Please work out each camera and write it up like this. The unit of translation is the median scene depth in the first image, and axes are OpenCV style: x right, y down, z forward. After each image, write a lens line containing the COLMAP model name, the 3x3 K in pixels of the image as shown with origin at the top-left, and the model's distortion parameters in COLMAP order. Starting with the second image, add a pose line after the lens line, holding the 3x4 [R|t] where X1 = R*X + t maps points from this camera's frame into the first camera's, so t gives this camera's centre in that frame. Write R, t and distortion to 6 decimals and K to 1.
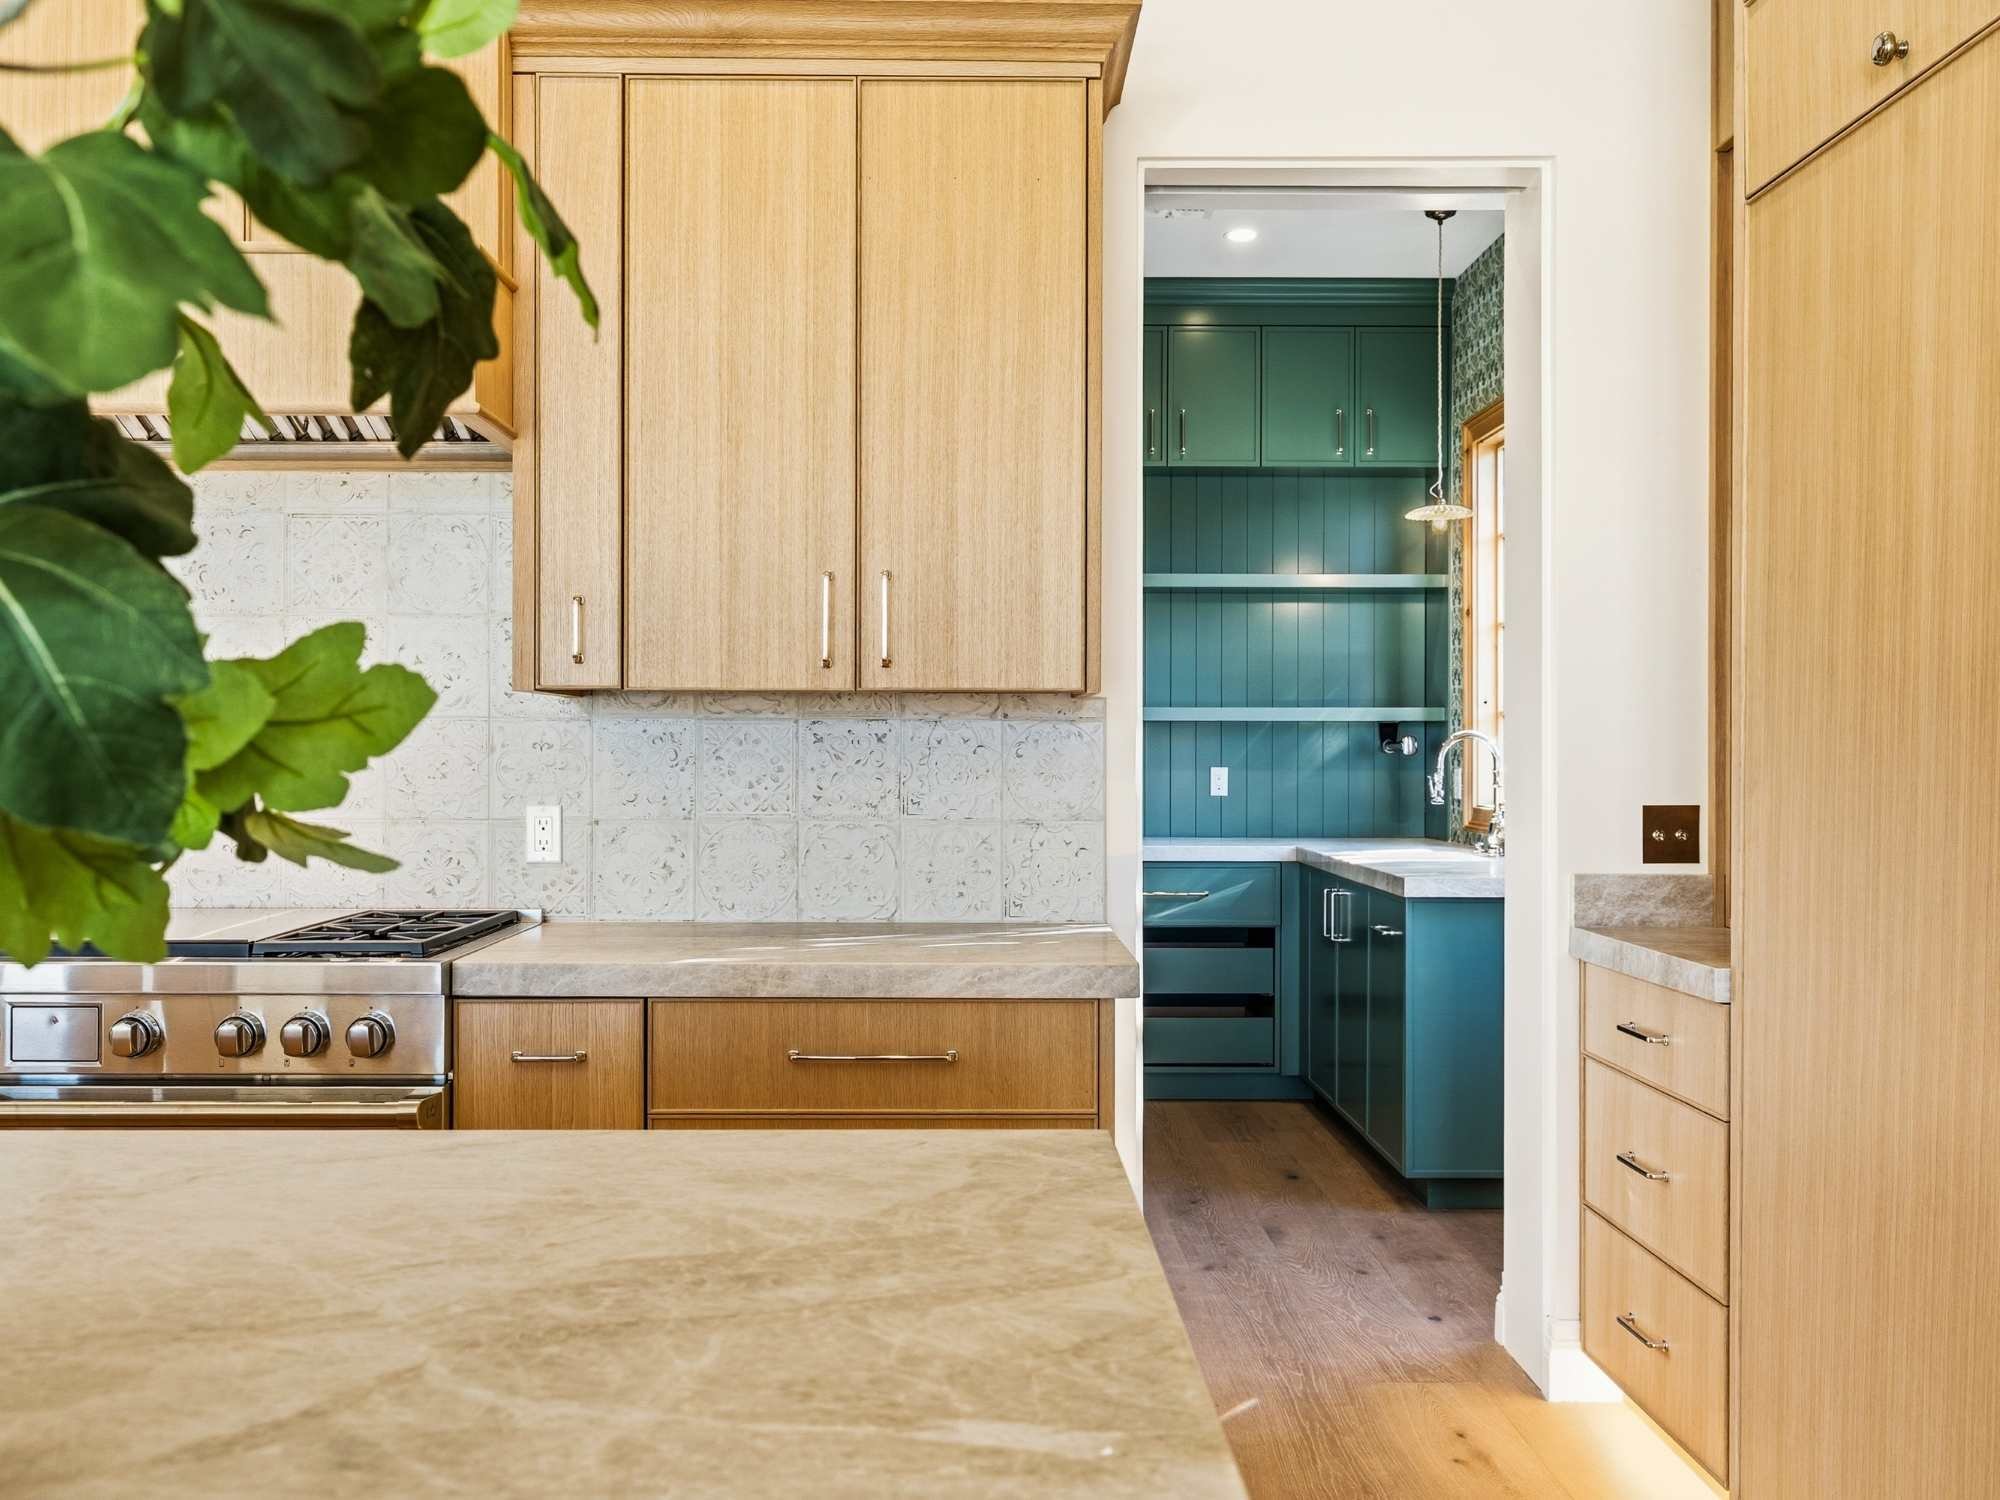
lens RADIAL K [[1736.8, 0, 1000.0], [0, 1736.8, 750.0], [0, 0, 1]] dist [-0.006847, -0.005538]
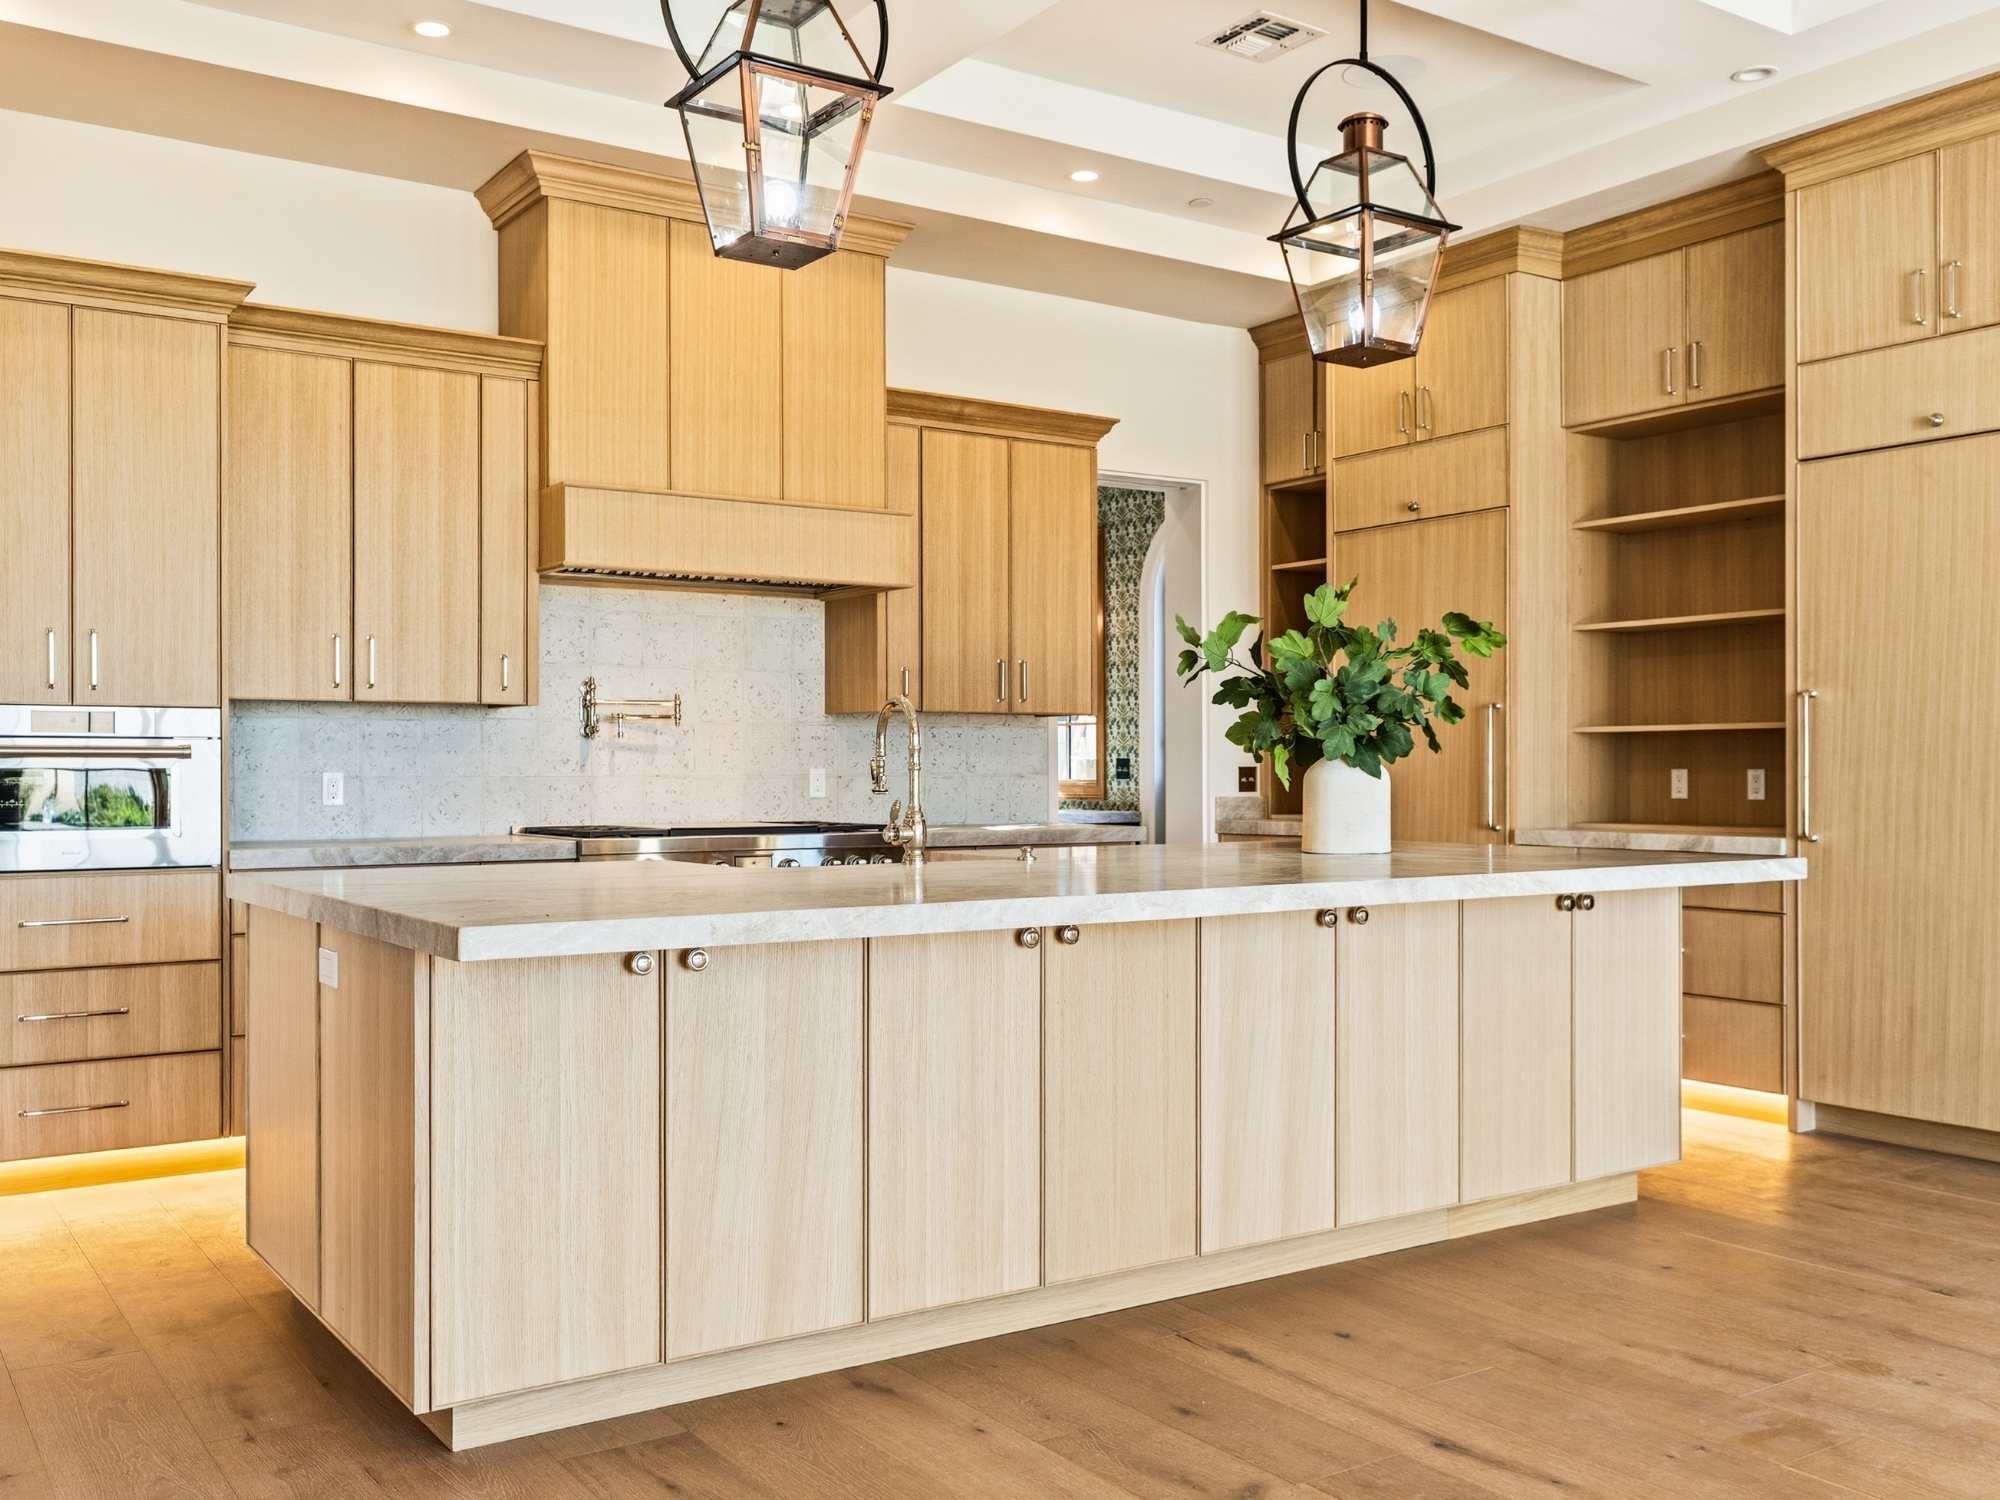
lens RADIAL K [[1805.1, 0, 1000.0], [0, 1805.1, 750.0], [0, 0, 1]] dist [0.001354, 0.000095]
pose [[0.838316, 0.000718, 0.545184, -1.207558], [0.004118, 0.999962, -0.007649, 0.027495], [-0.545169, 0.008657, 0.838282, -0.831815]]
